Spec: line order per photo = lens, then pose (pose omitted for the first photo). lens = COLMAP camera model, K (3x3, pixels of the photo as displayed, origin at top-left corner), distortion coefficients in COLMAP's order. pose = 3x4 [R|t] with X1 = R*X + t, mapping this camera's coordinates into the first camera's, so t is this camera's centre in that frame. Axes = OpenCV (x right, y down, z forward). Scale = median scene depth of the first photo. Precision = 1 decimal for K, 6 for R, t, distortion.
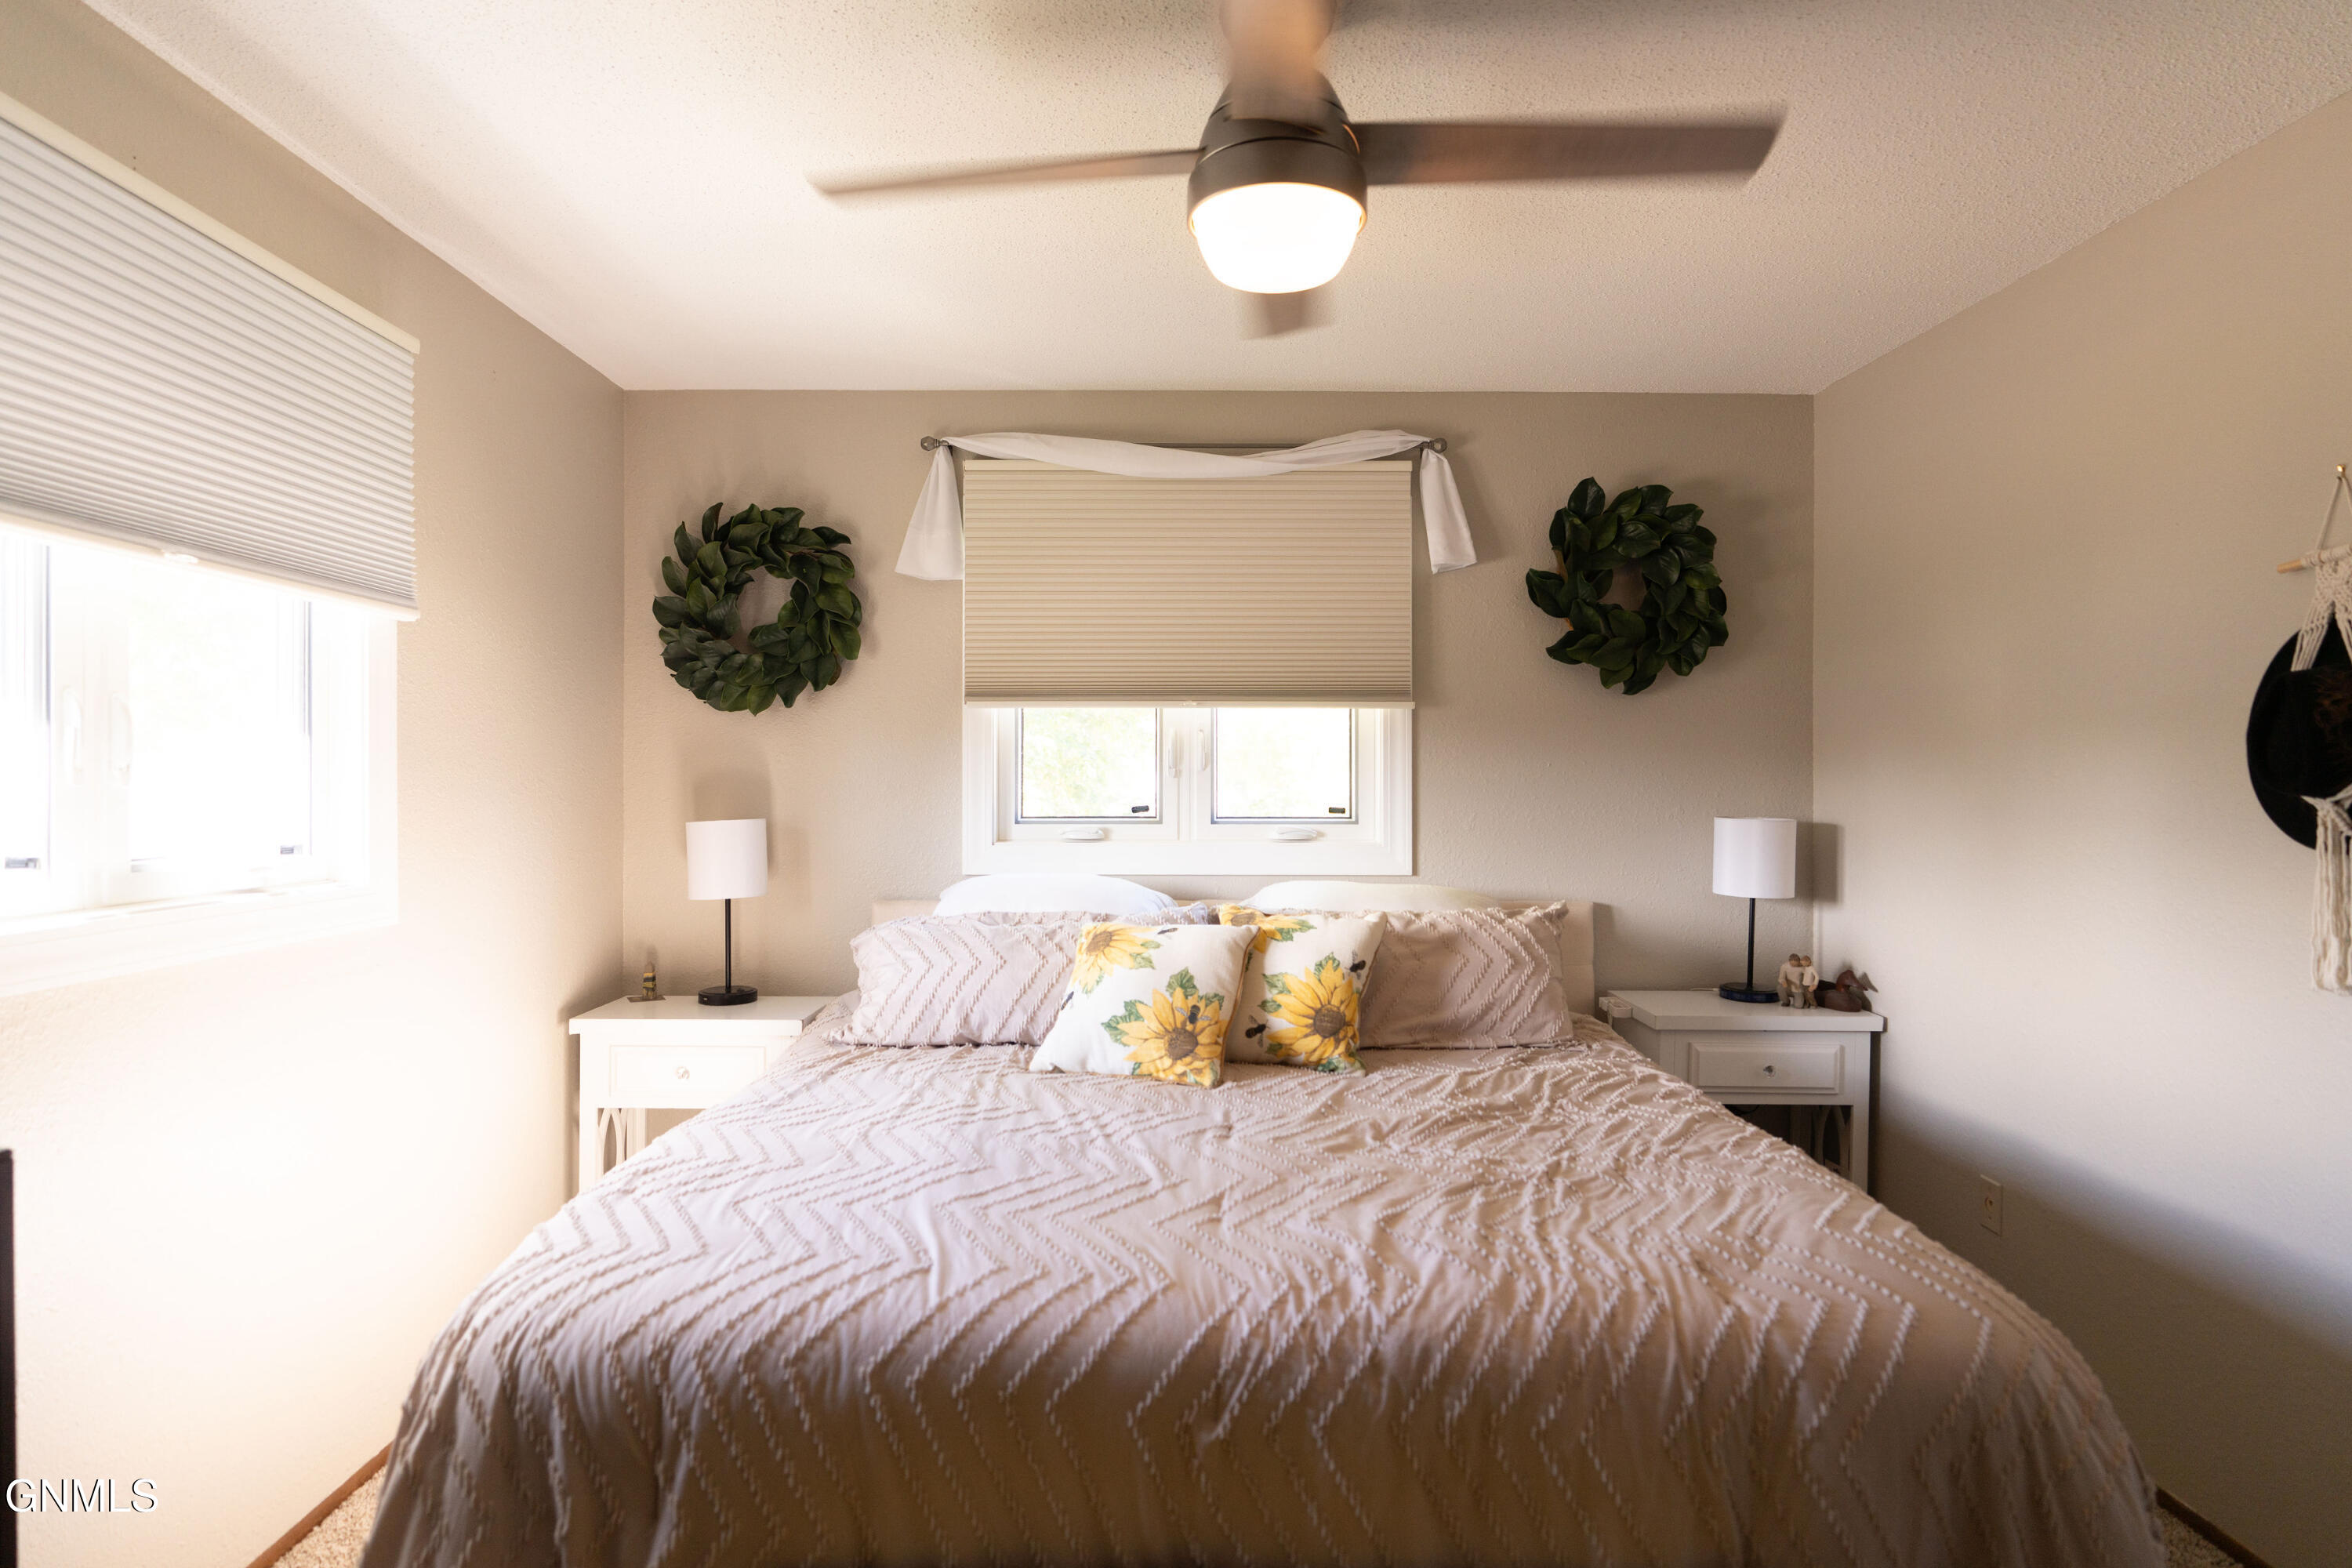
lens RADIAL K [[1265.1, 0, 1176.0], [0, 1265.1, 784.0], [0, 0, 1]] dist [-0.000182, 0.000105]
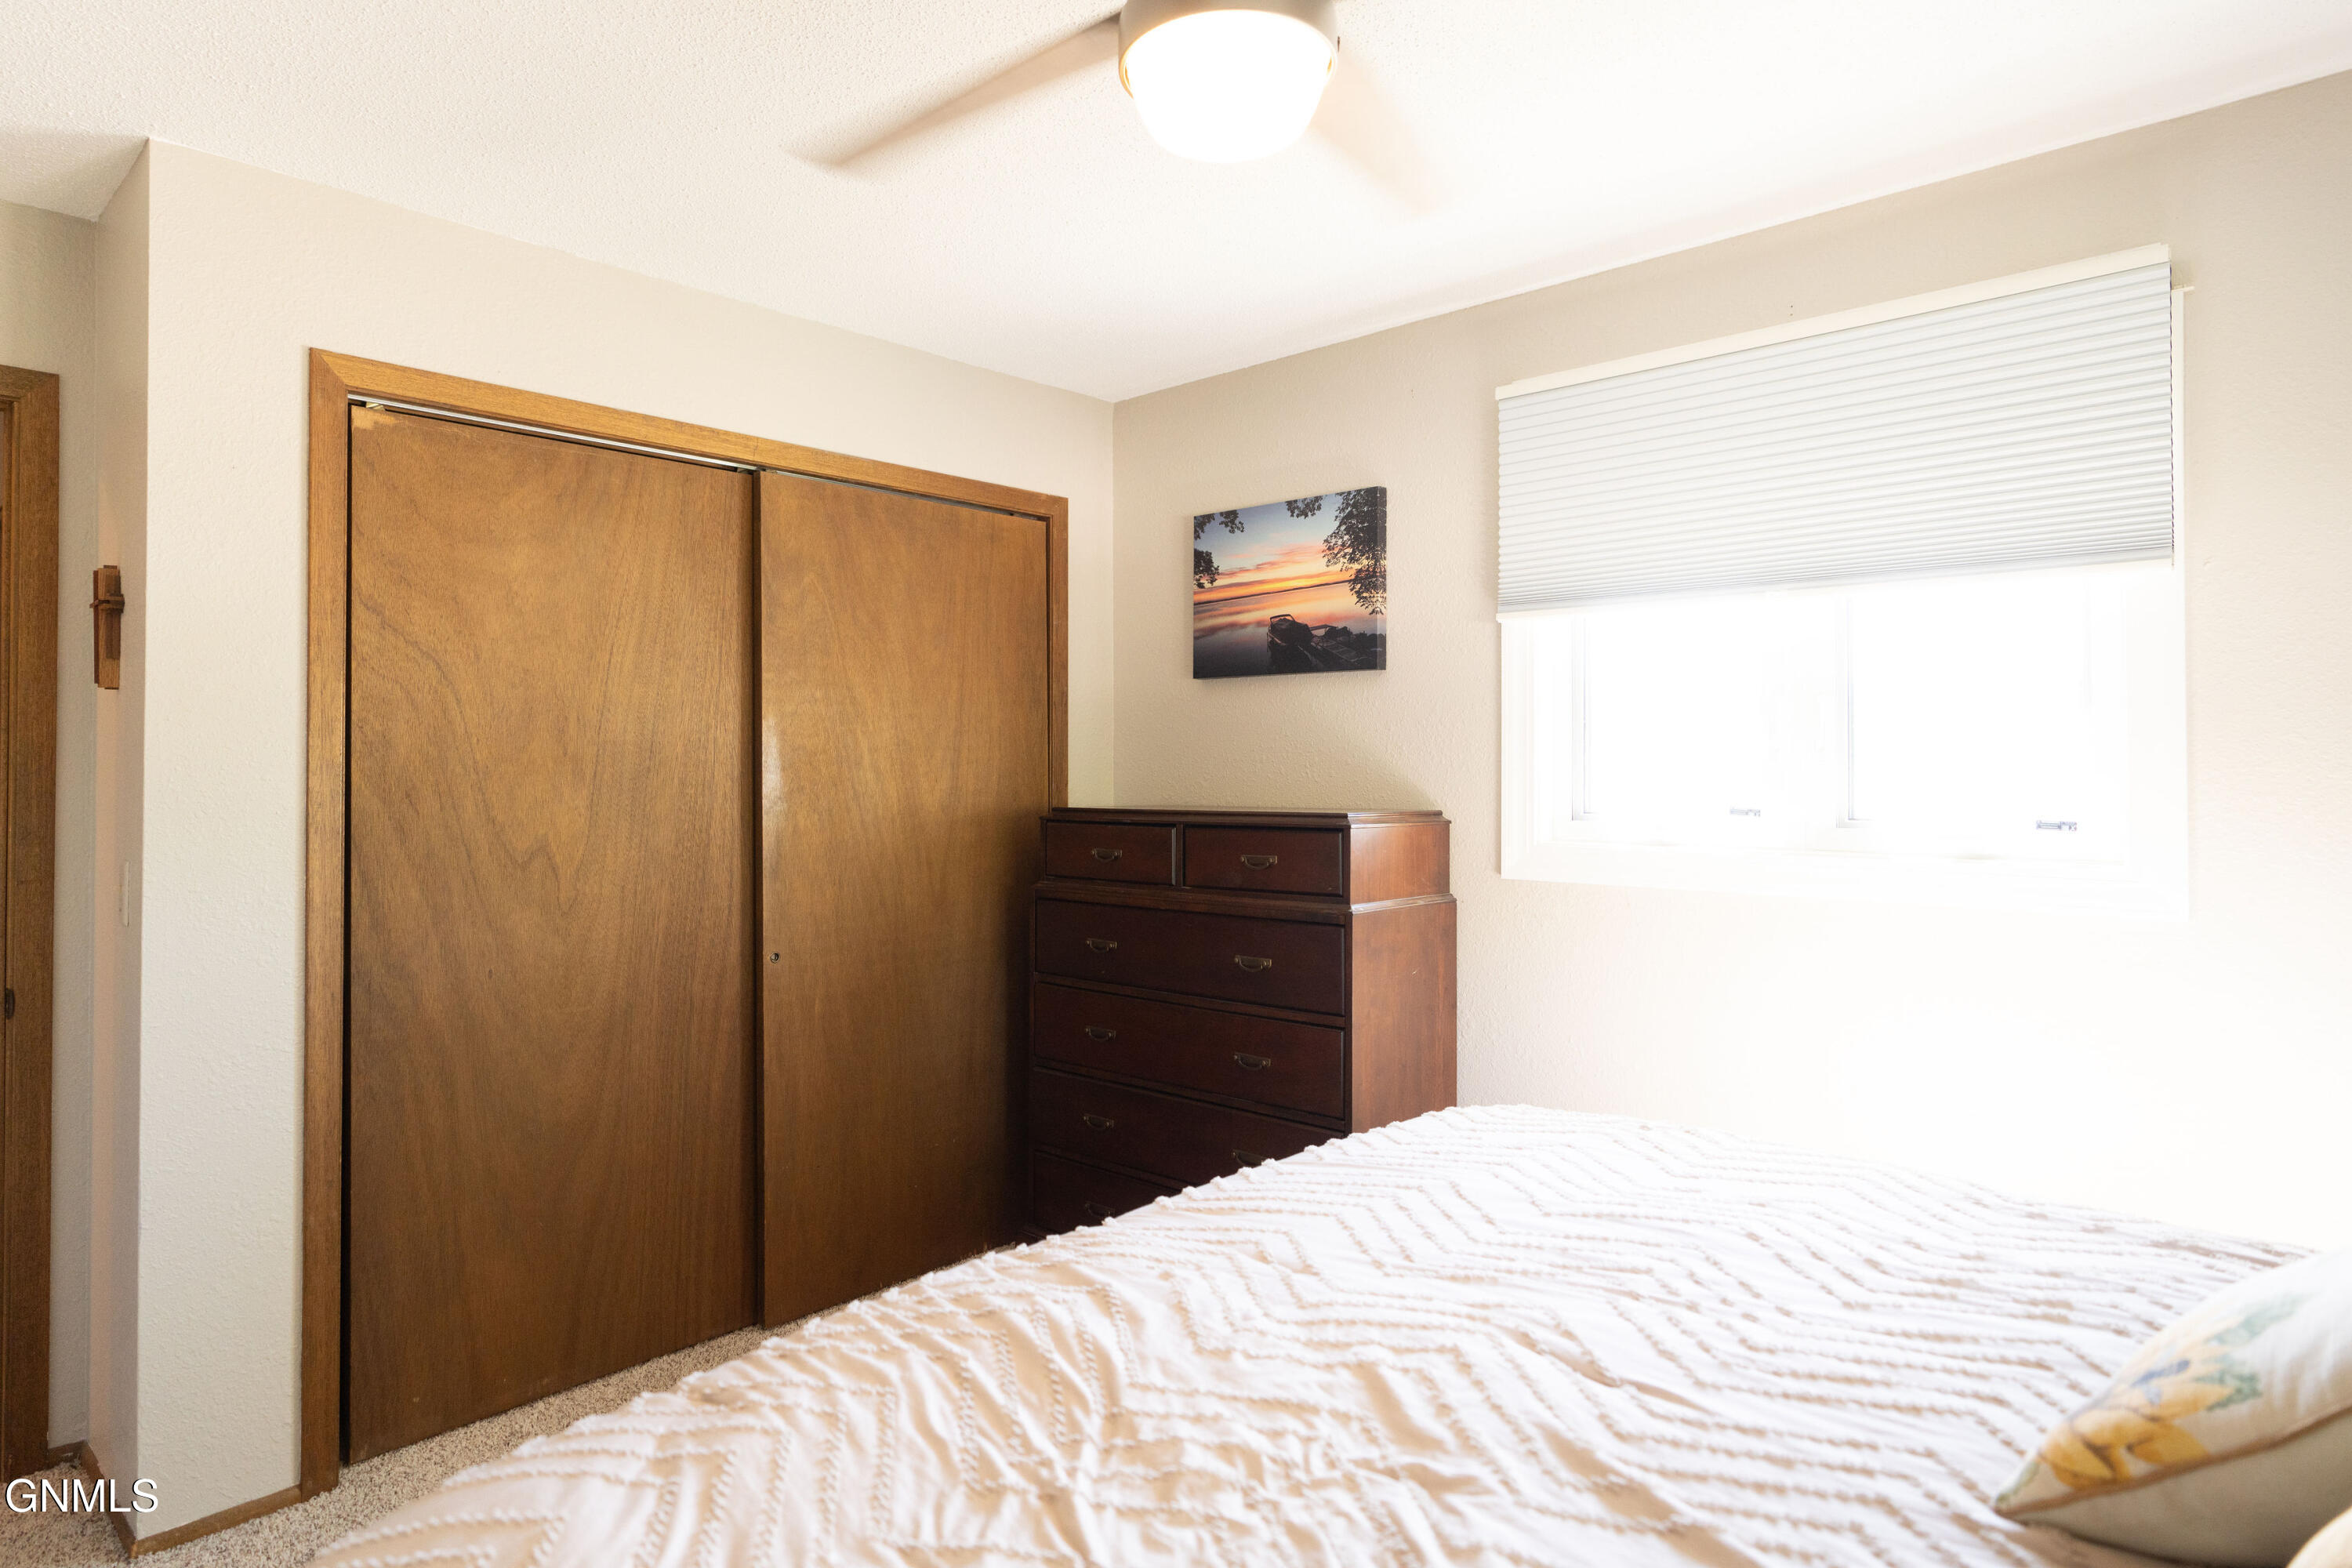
lens RADIAL K [[1327.3, 0, 1174.5], [0, 1327.3, 746.5], [0, 0, 1]] dist [0.001497, 0.000305]
pose [[-0.675774, -0.008067, -0.737065, 0.711277], [0.001246, 0.999926, -0.012086, 0.001395], [0.737108, -0.009086, -0.675714, 1.491968]]
